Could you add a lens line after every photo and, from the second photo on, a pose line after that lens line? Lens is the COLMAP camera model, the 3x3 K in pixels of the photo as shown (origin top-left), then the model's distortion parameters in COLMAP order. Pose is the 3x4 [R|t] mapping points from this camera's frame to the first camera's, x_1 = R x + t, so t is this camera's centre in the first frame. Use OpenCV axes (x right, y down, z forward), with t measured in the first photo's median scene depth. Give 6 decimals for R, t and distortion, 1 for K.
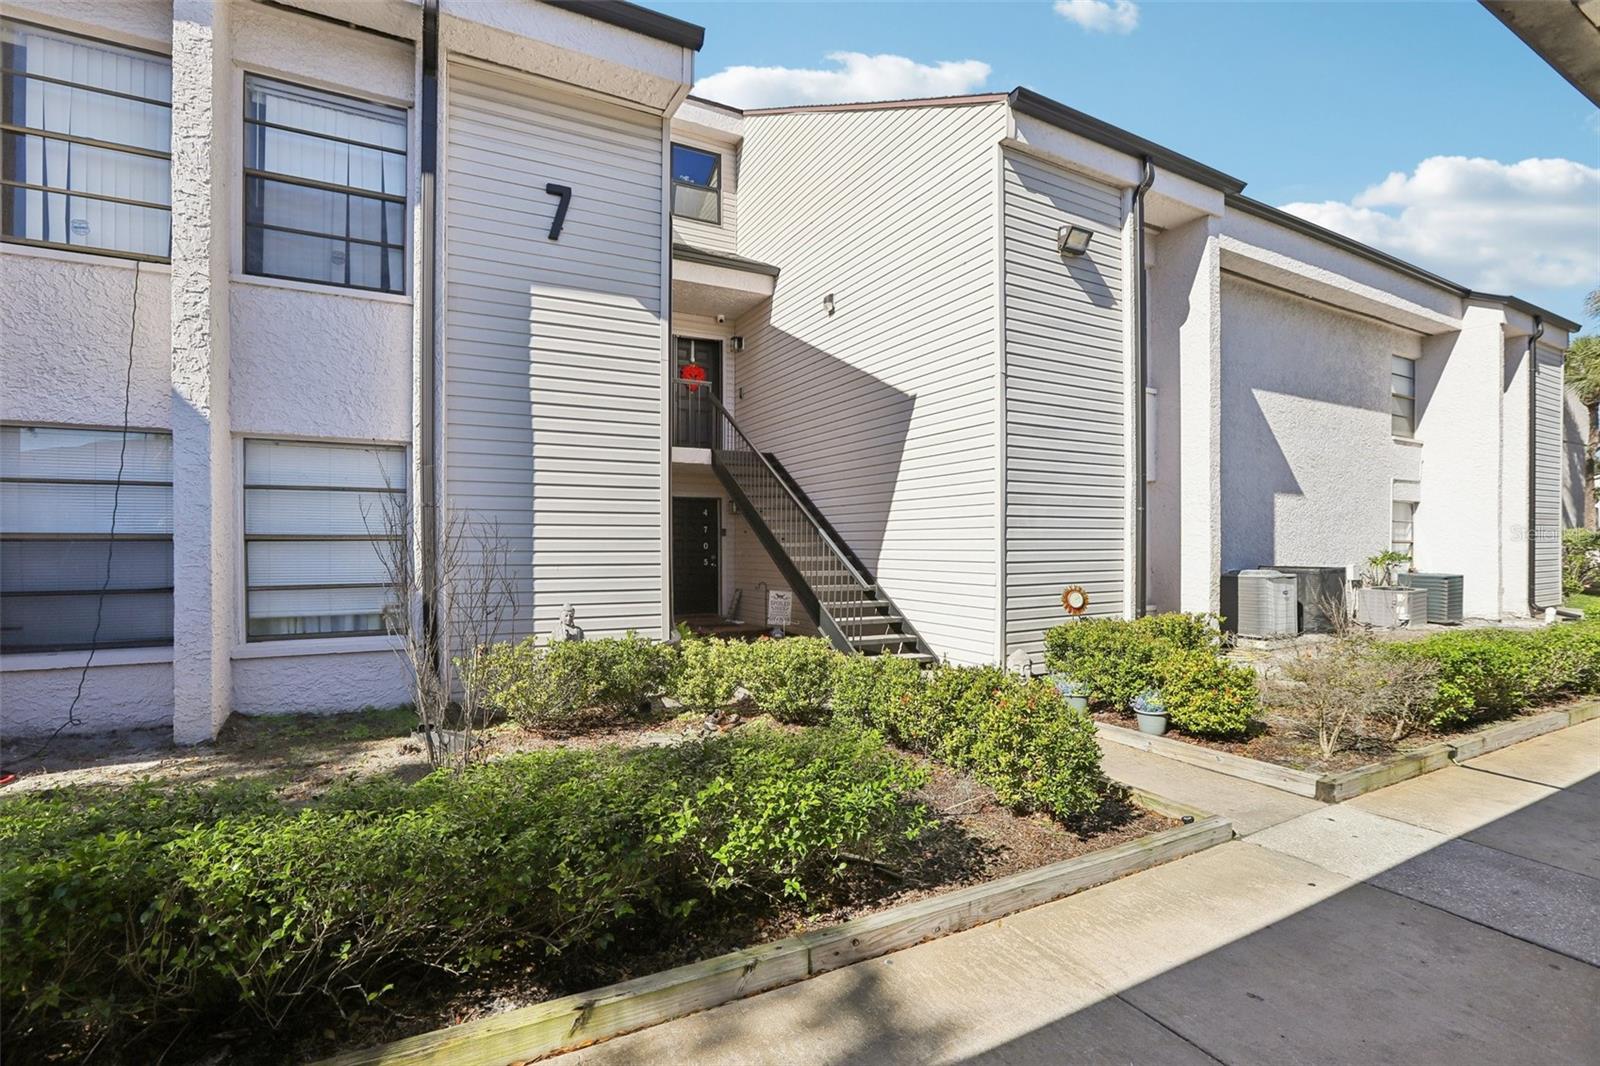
lens RADIAL K [[737.7, 0, 799.4], [0, 737.7, 554.0], [0, 0, 1]] dist [-0.056041, 0.024523]
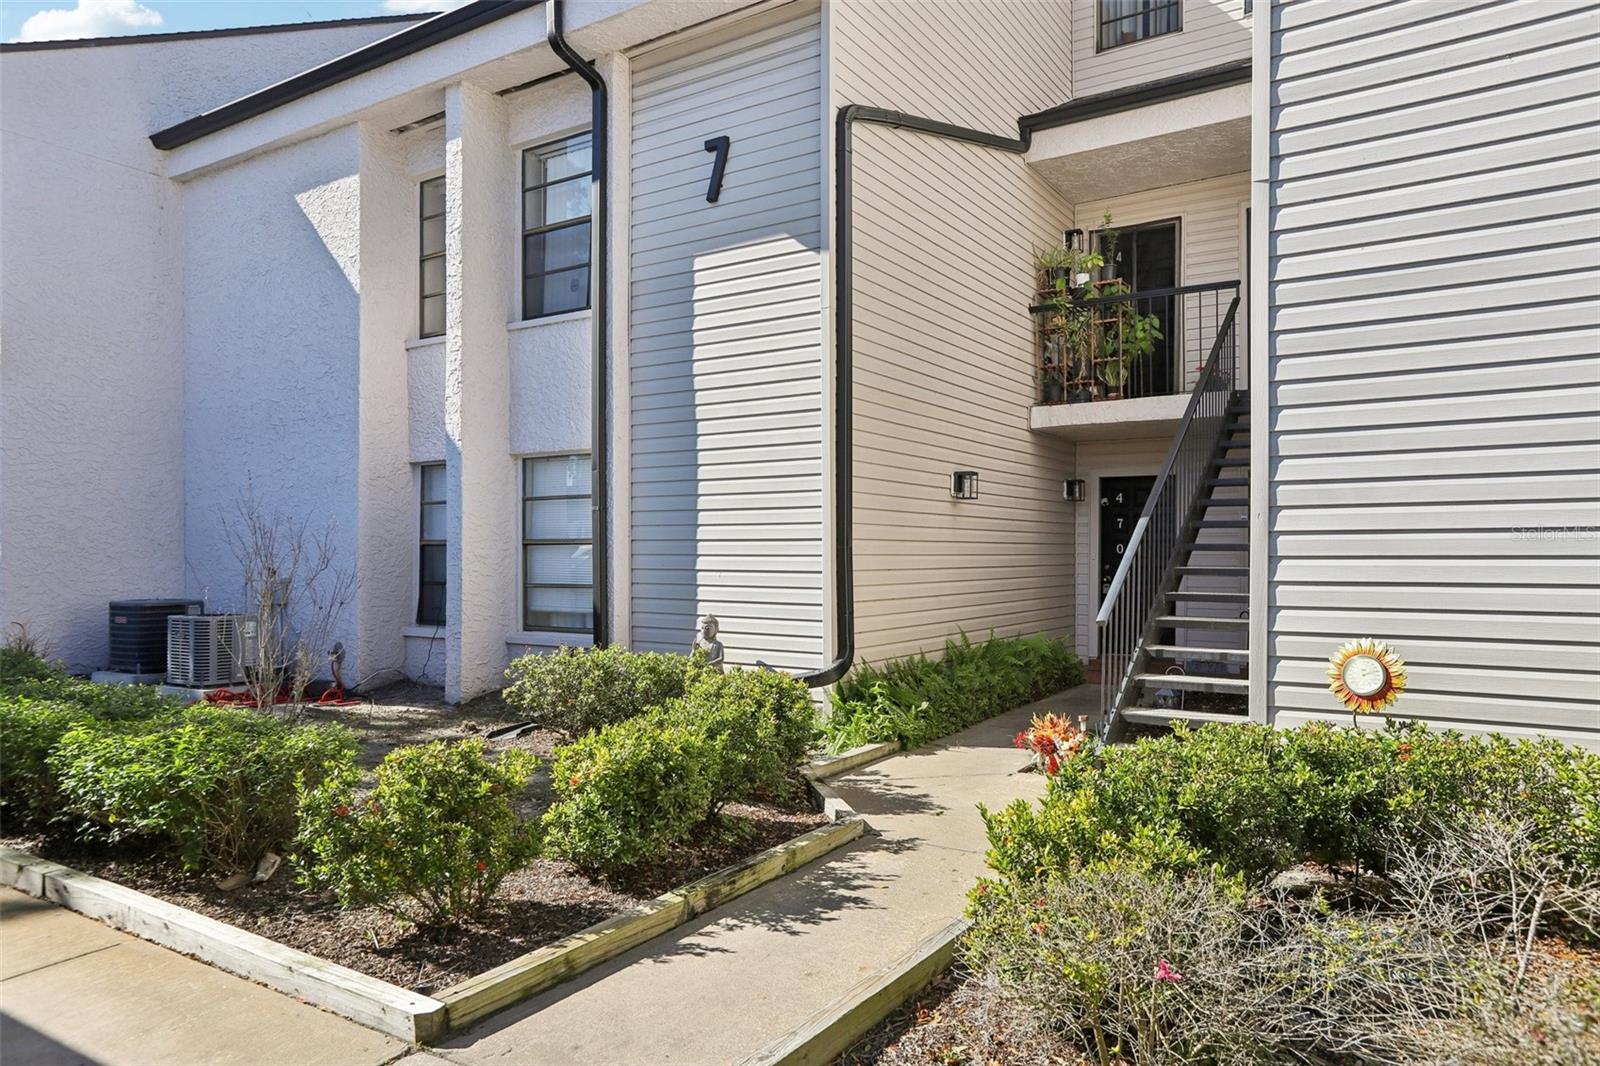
lens RADIAL K [[1057.2, 0, 795.7], [0, 1057.2, 553.0], [0, 0, 1]] dist [-0.033599, 0.060462]
pose [[0.484839, 0.001059, -0.874603, 0.890474], [-0.009616, 0.999945, -0.004120, -0.001960], [0.874550, 0.010407, 0.484823, 0.504723]]
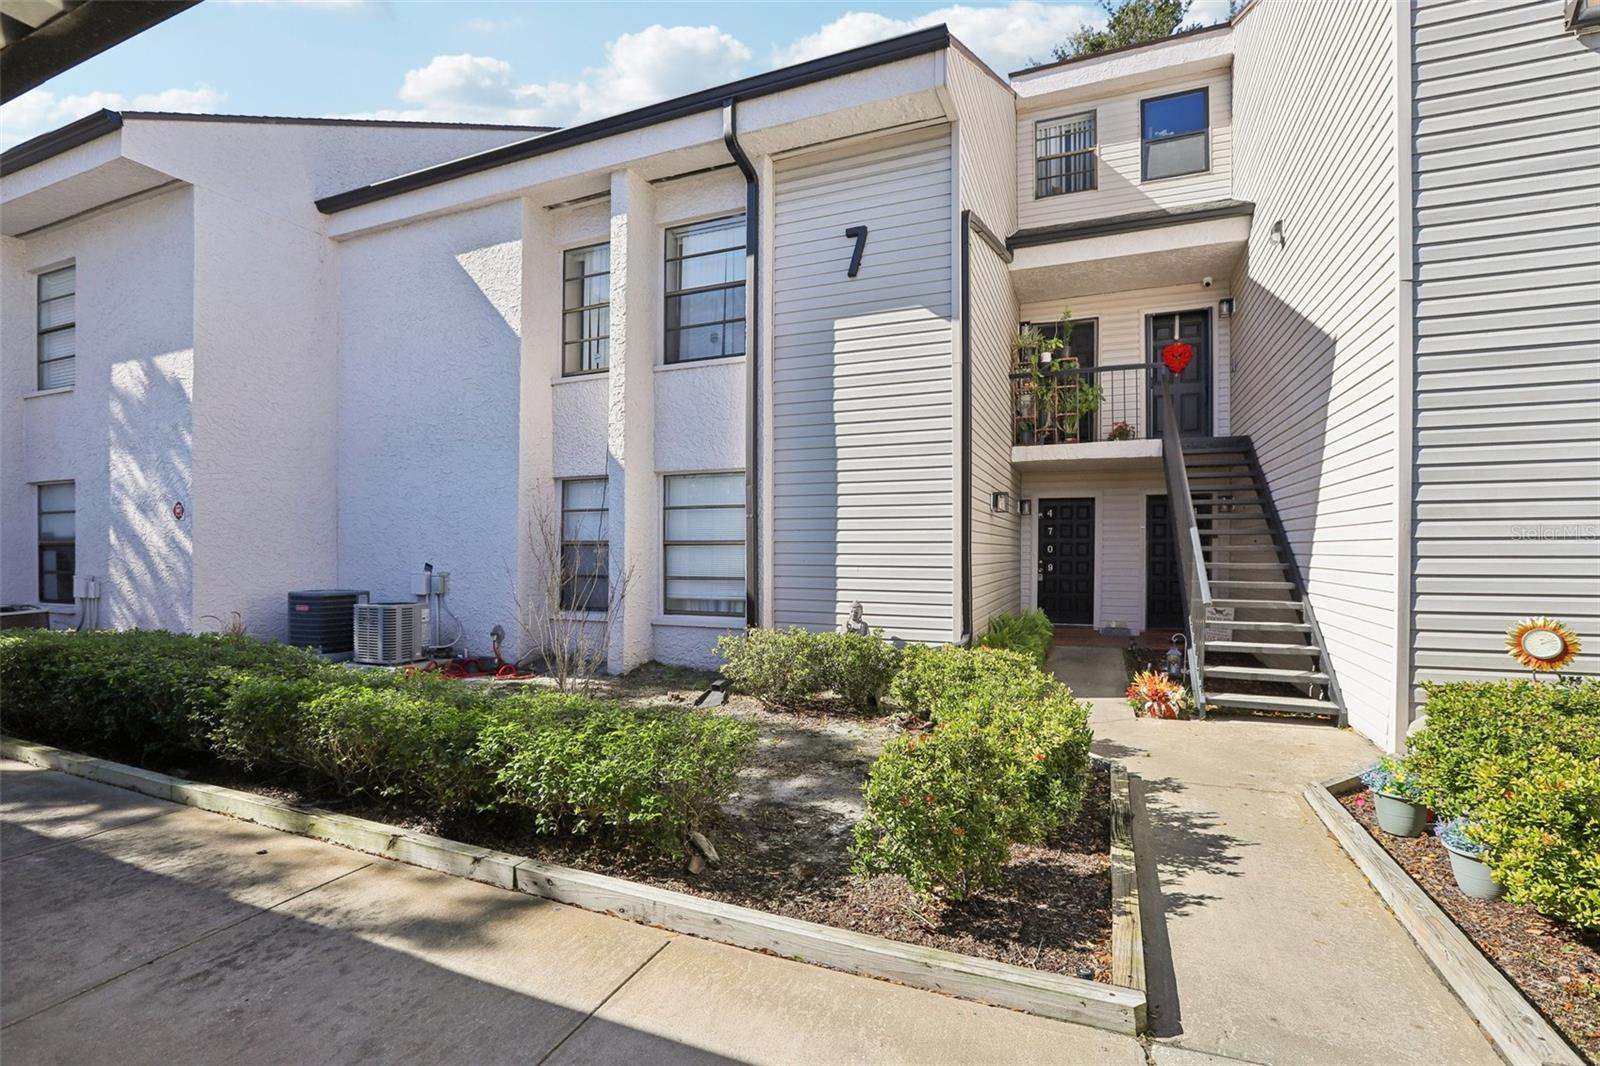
lens RADIAL K [[737.7, 0, 799.4], [0, 737.7, 554.0], [0, 0, 1]] dist [-0.056041, 0.024523]
pose [[0.634291, 0.005458, -0.773075, 0.524205], [-0.010541, 0.999943, -0.001588, -0.000416], [0.773023, 0.009156, 0.634312, 0.237154]]
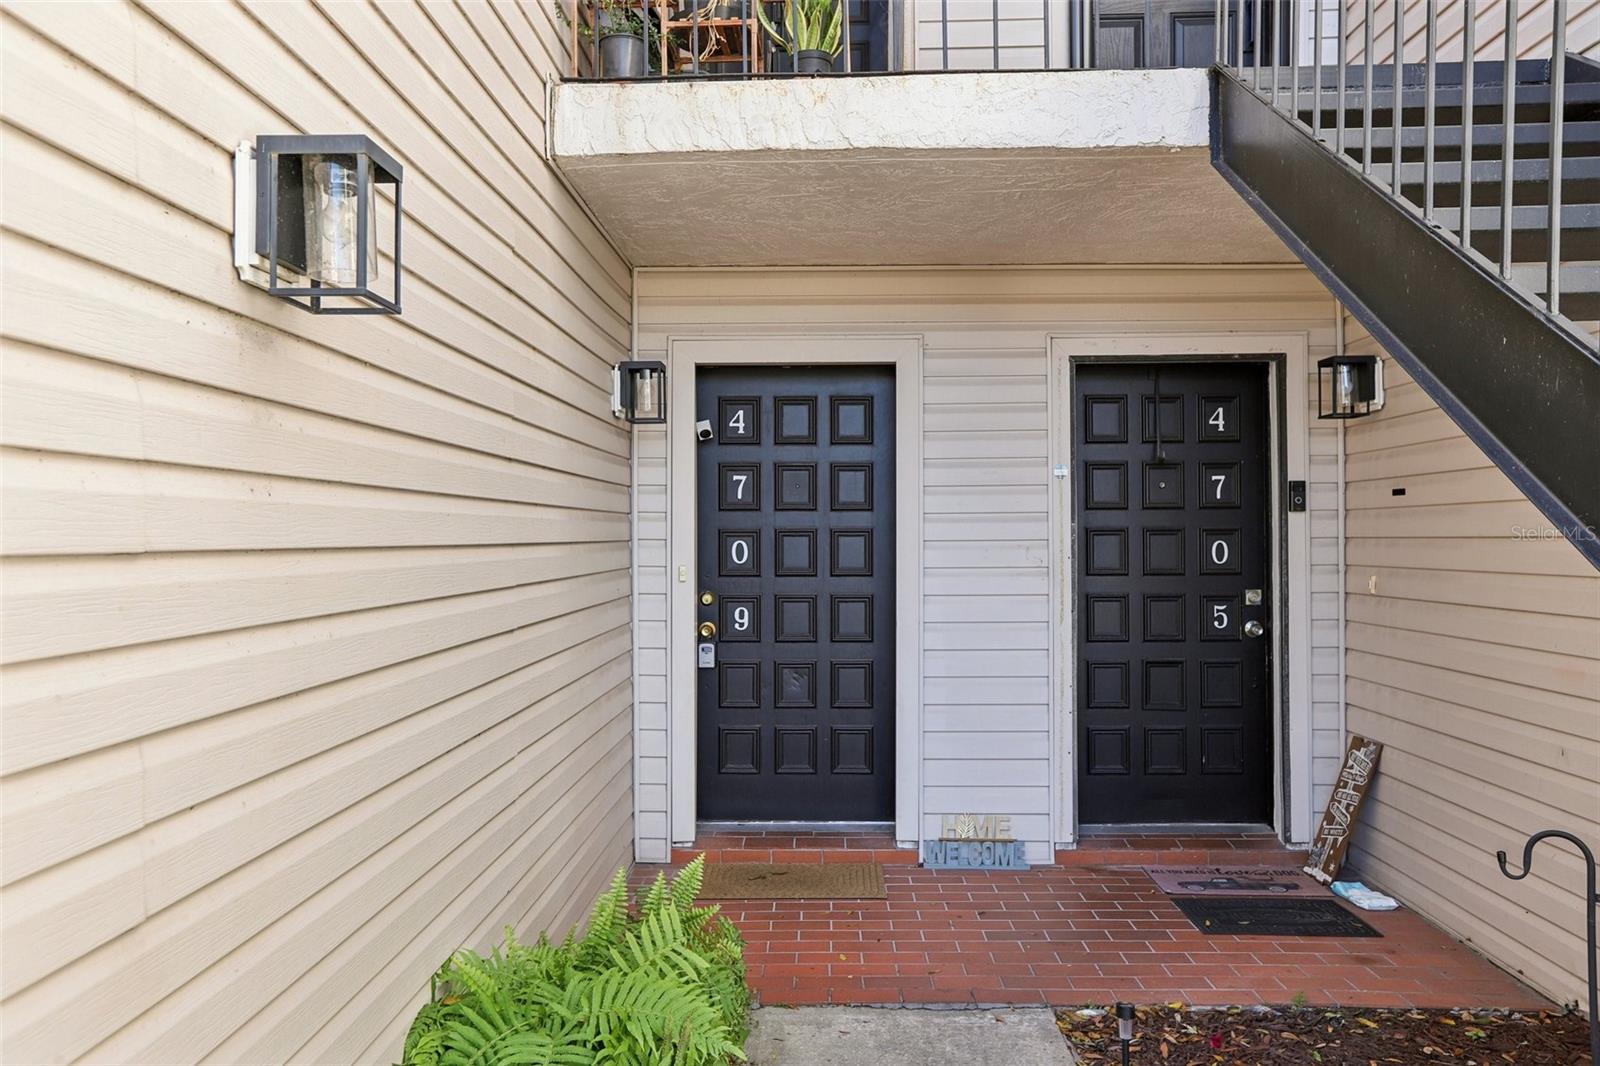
lens RADIAL K [[1209.2, 0, 804.4], [0, 1209.2, 529.3], [0, 0, 1]] dist [-0.000705, 0.009226]
pose [[0.869693, -0.007044, -0.493543, -0.103734], [0.000133, 0.999901, -0.014037, -0.029029], [0.493593, 0.012142, 0.869608, 1.278663]]
